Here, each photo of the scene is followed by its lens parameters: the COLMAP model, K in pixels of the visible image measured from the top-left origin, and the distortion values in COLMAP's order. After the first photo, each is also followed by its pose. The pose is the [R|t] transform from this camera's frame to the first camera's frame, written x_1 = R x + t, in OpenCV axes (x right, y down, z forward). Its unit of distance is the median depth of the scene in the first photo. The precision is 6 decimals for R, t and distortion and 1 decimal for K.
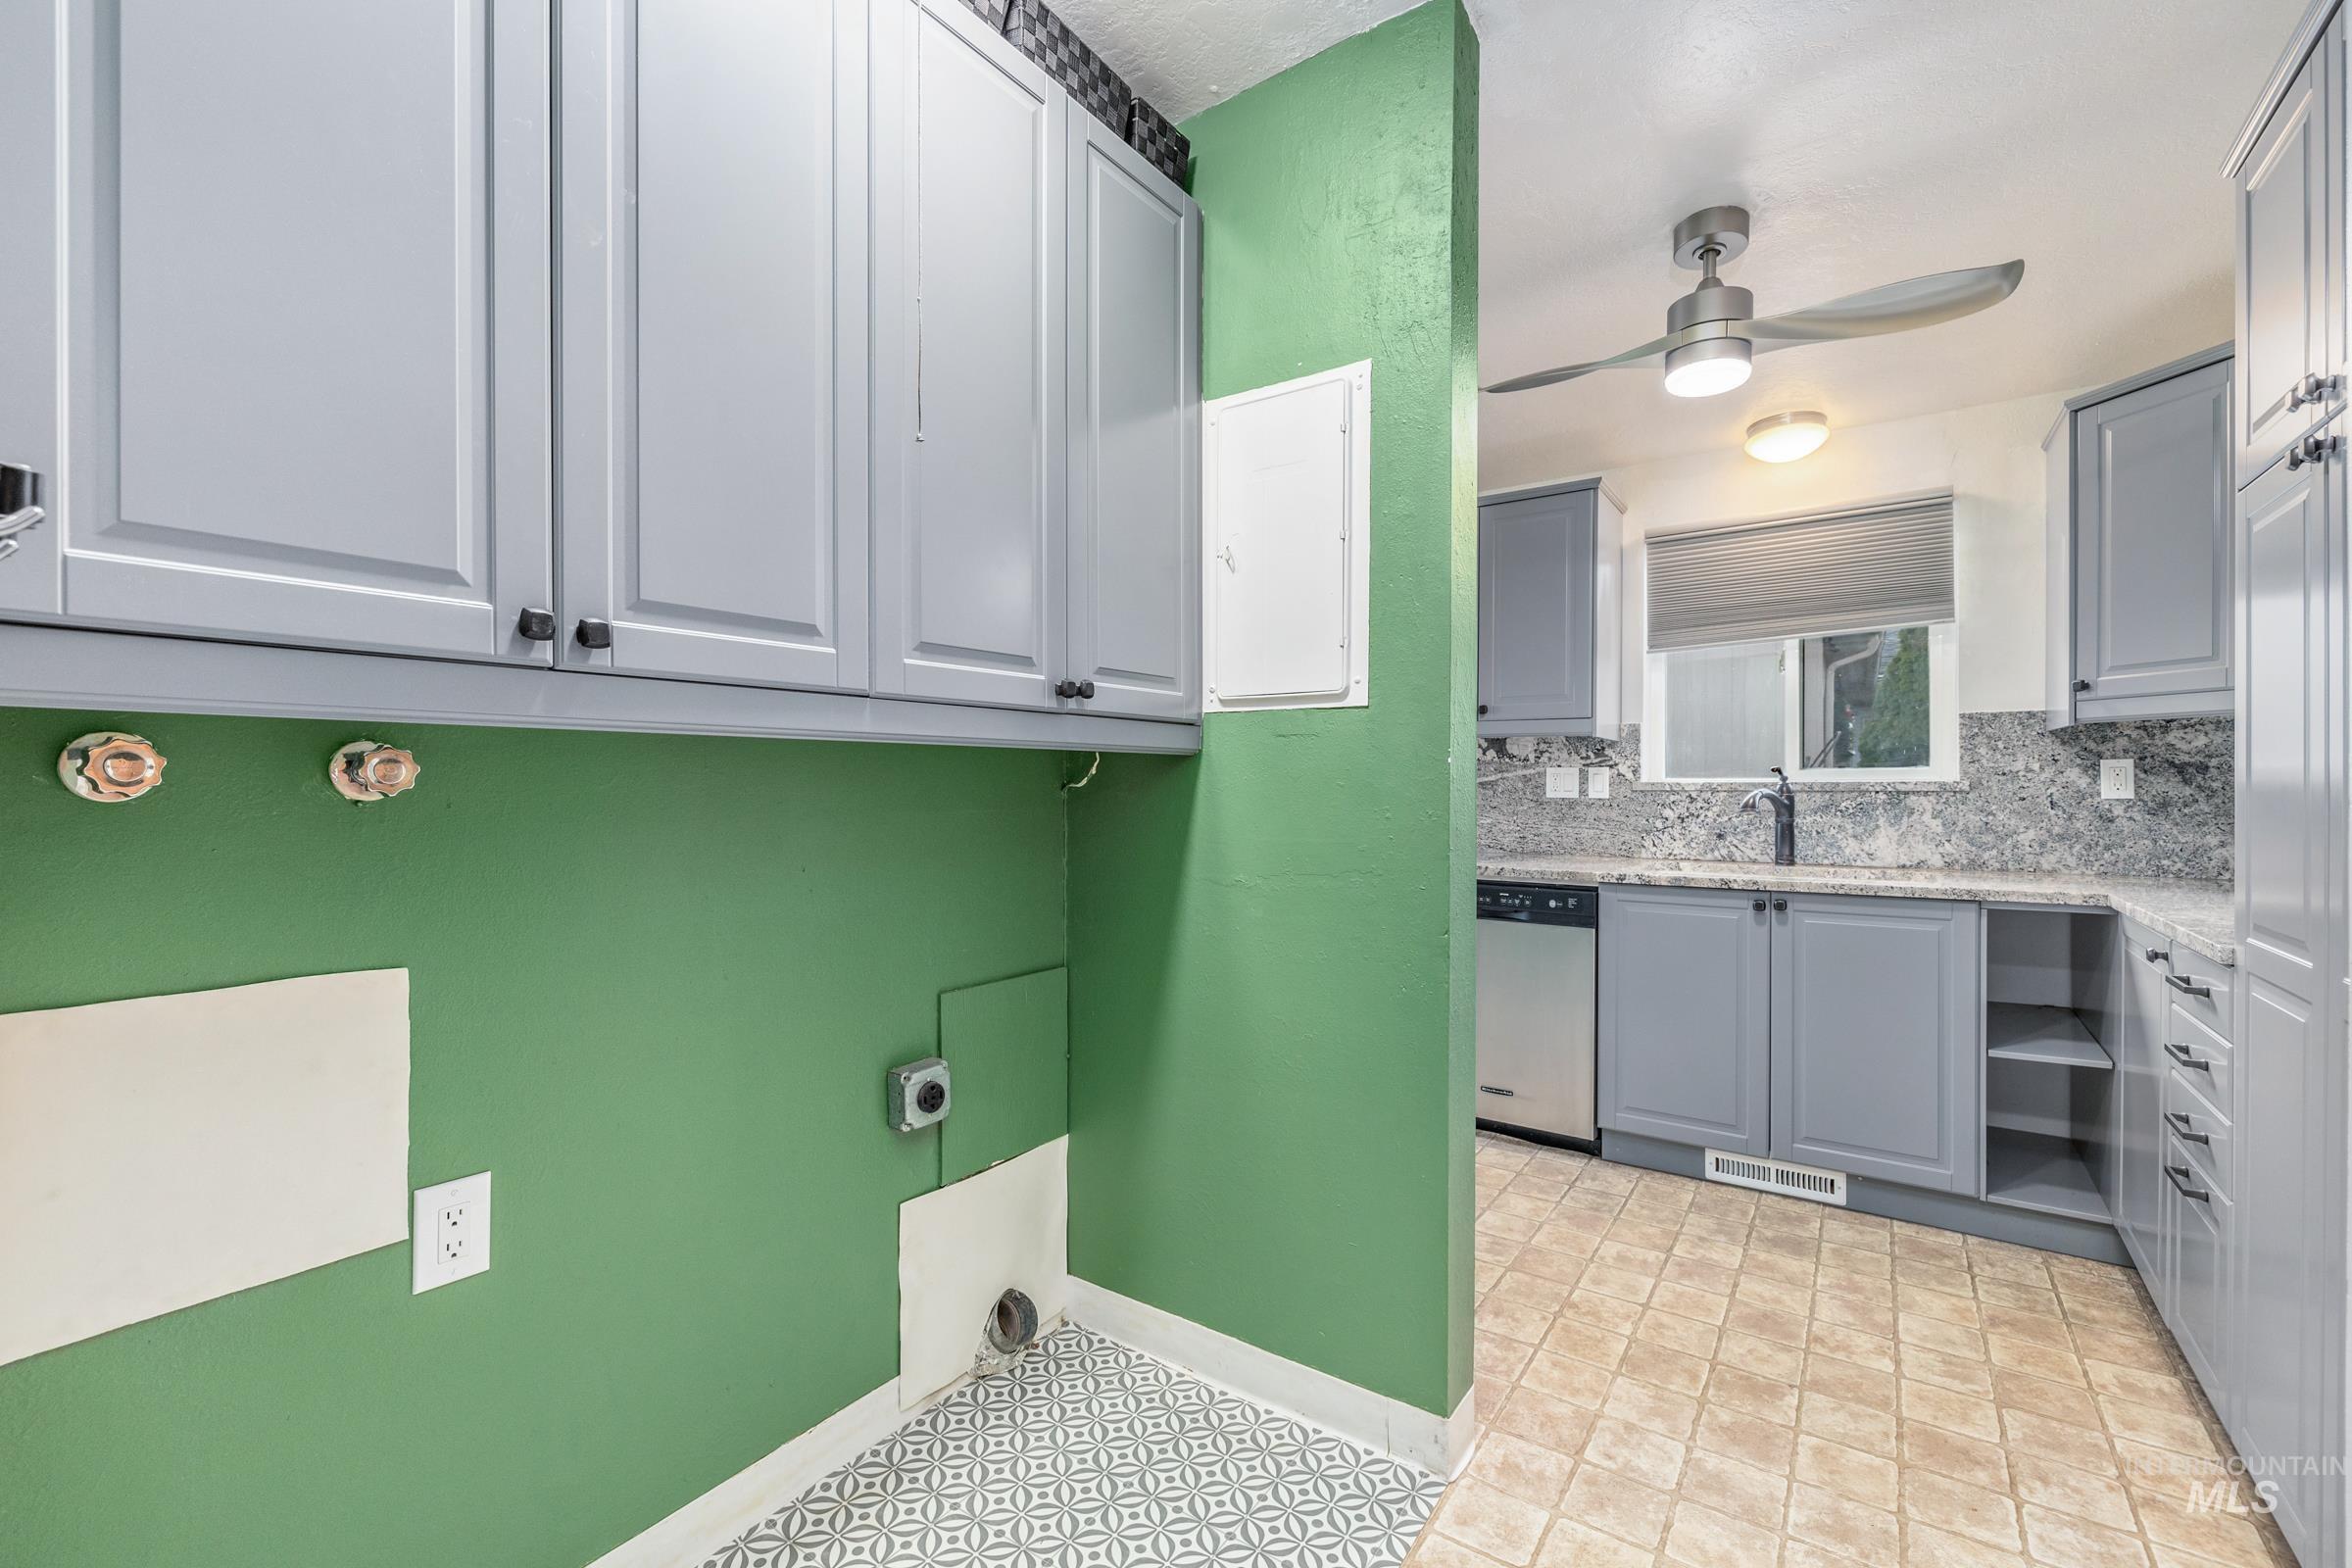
lens RADIAL K [[971.7, 0, 1172.0], [0, 971.7, 794.5], [0, 0, 1]] dist [-0.003200, -0.000627]
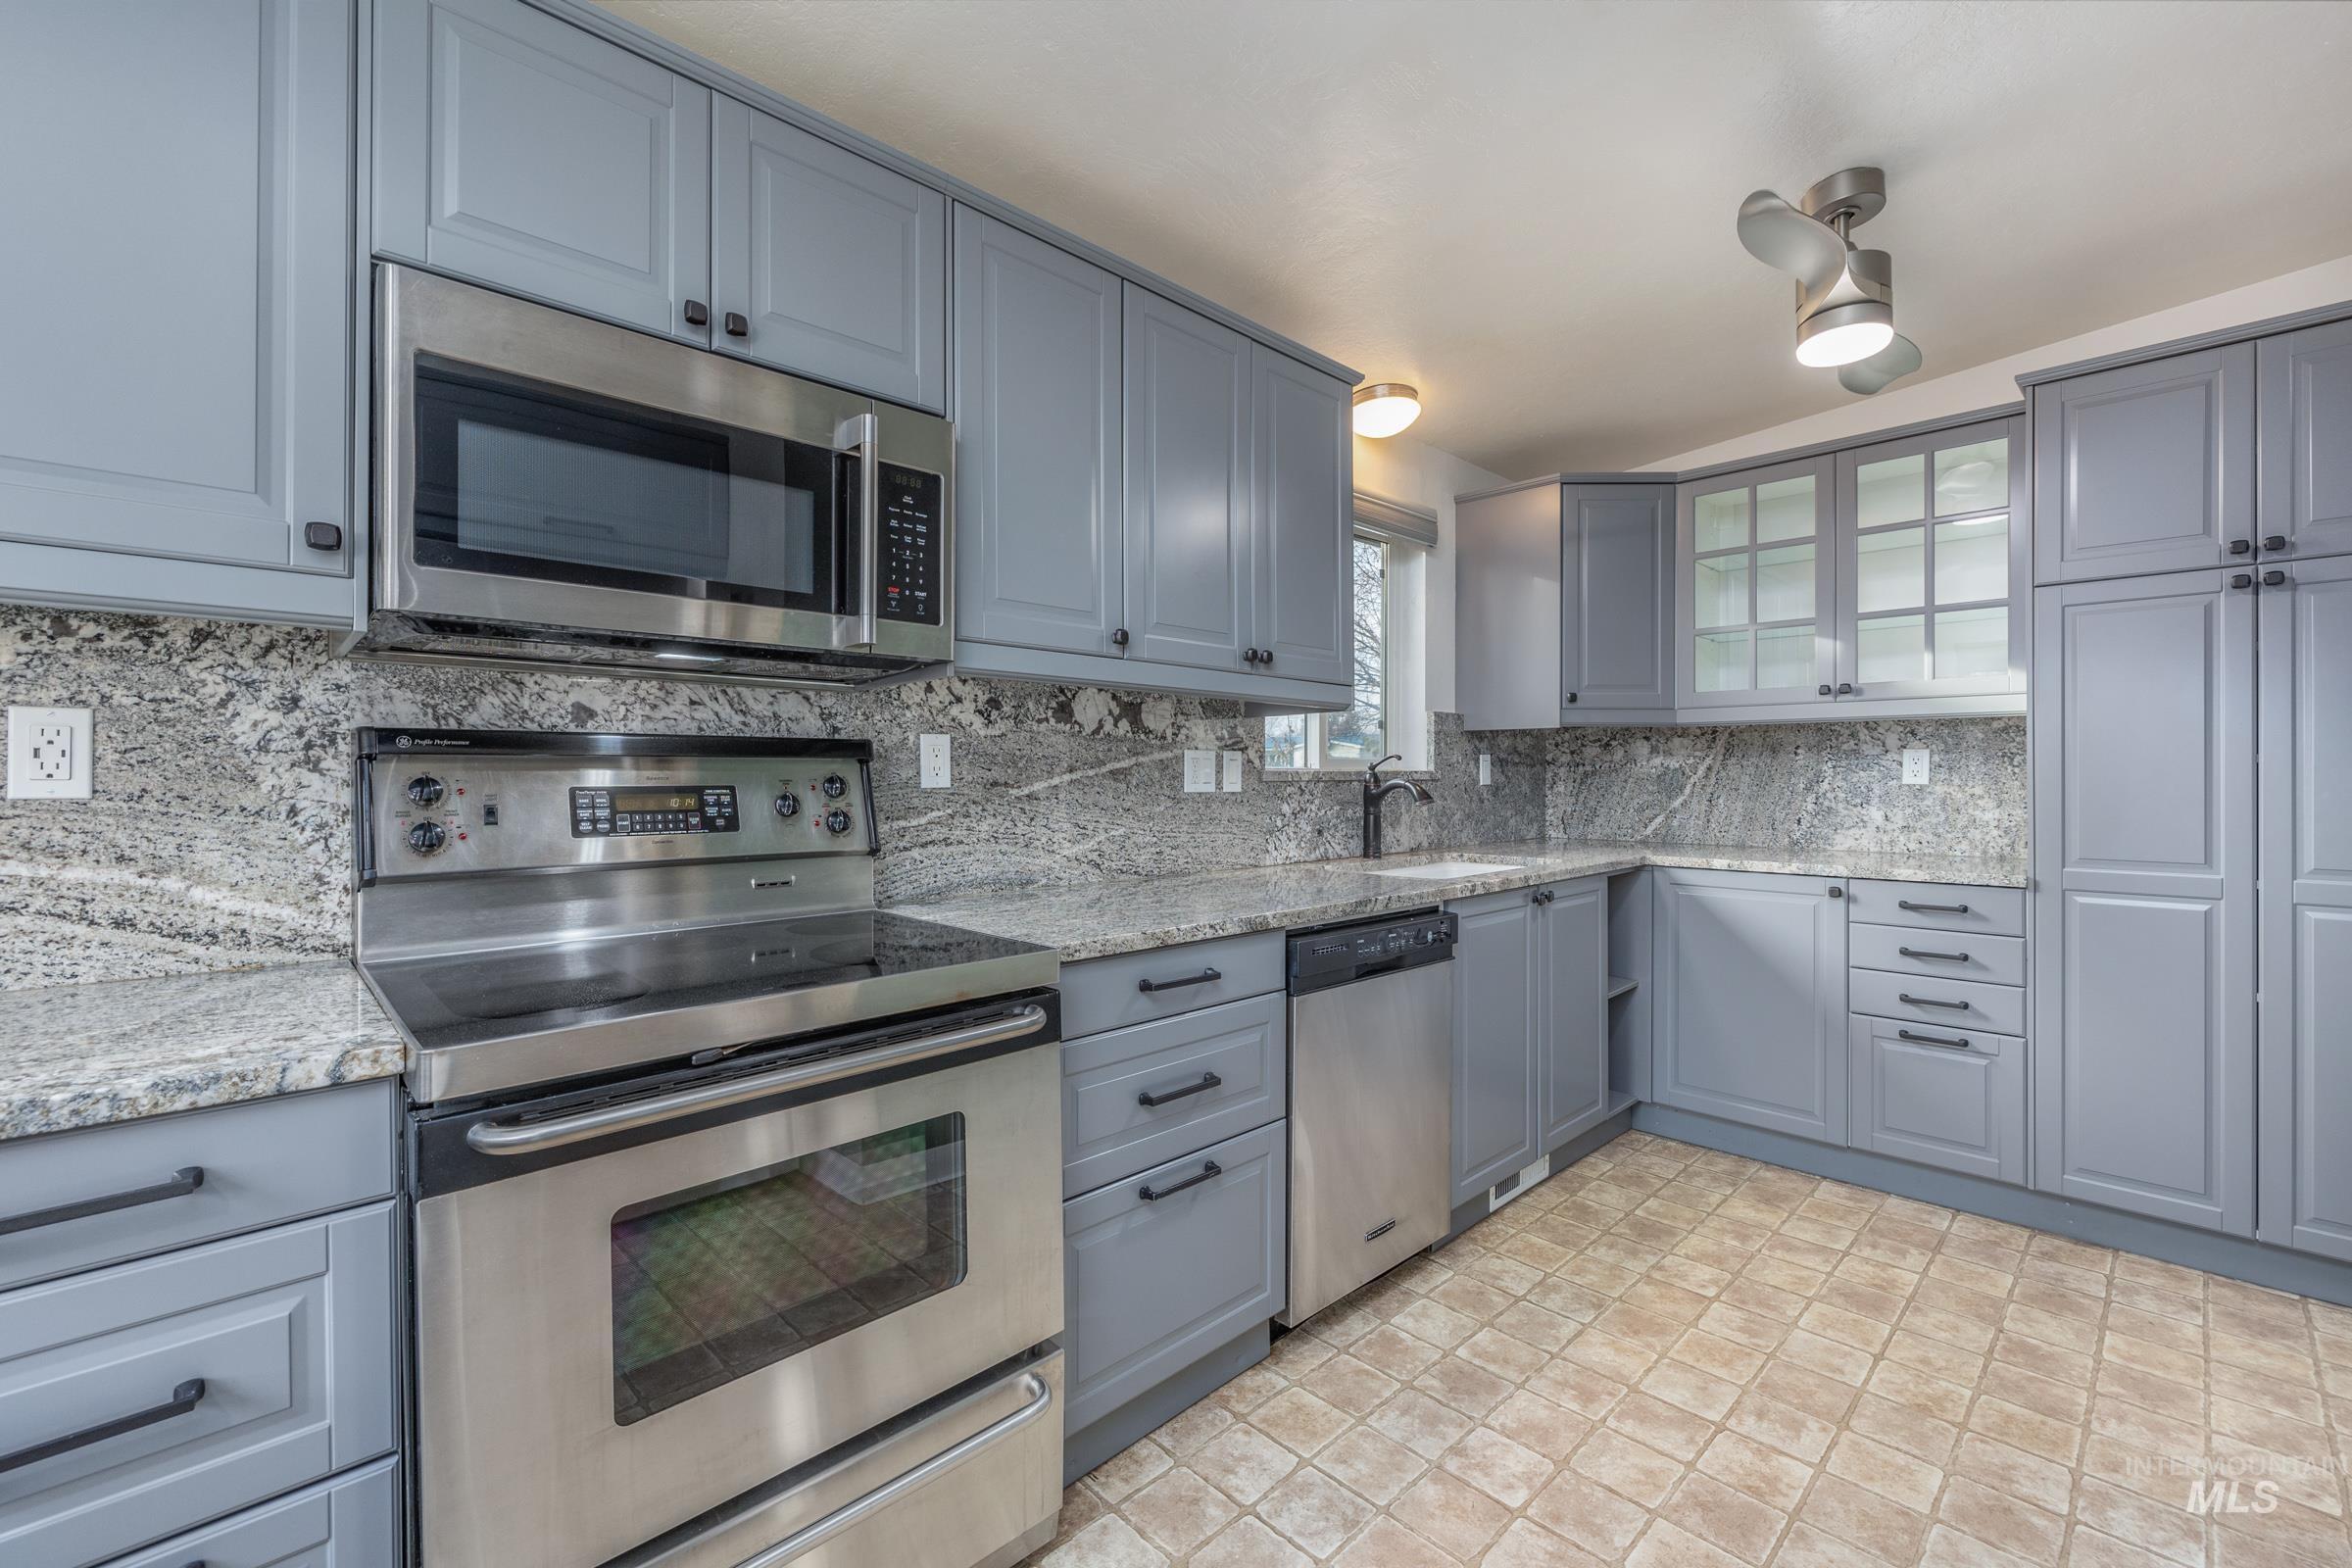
lens RADIAL K [[981.1, 0, 1184.1], [0, 981.1, 773.3], [0, 0, 1]] dist [-0.000902, -0.000120]
pose [[0.178145, 0.001230, 0.984003, -0.383188], [0.010131, 0.999944, -0.003085, -0.010636], [-0.983952, 0.010519, 0.178123, 1.086831]]
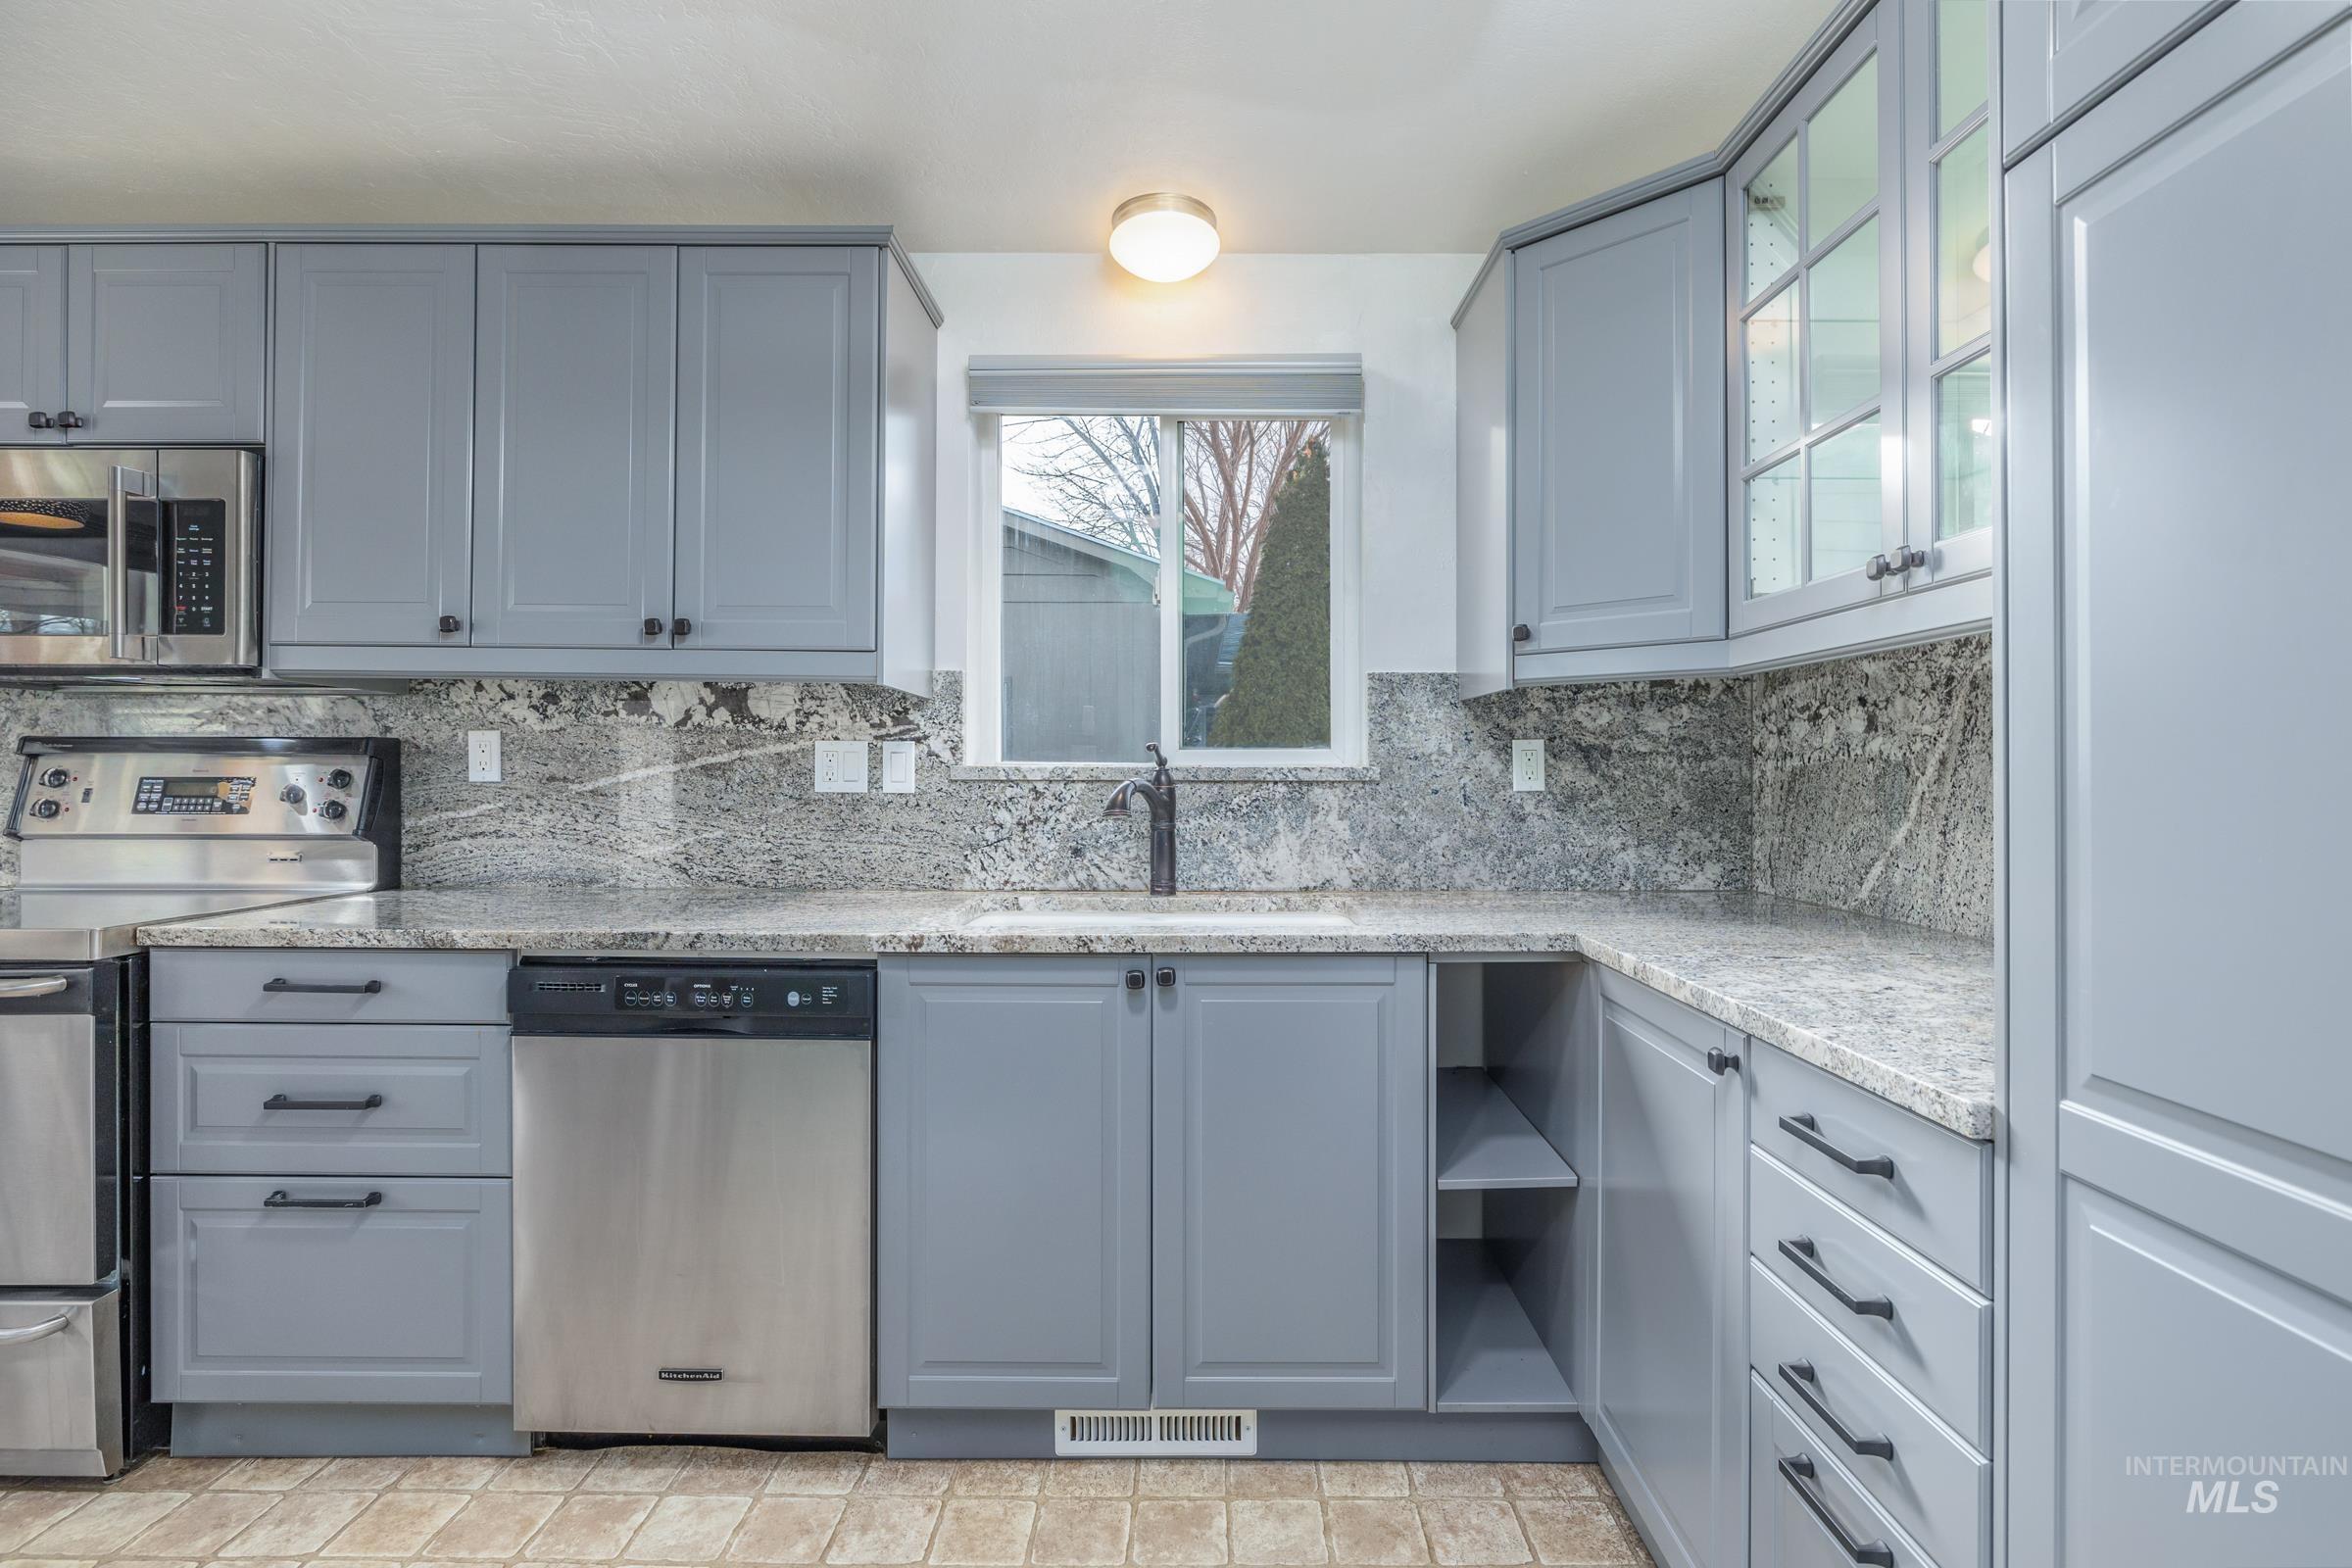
lens RADIAL K [[1103.5, 0, 1193.7], [0, 1103.5, 768.2], [0, 0, 1]] dist [-0.020888, 0.012071]
pose [[0.815096, 0.004836, 0.579306, 0.233087], [0.001966, 0.999936, -0.011113, -0.004270], [-0.579322, 0.010198, 0.815035, 0.409354]]
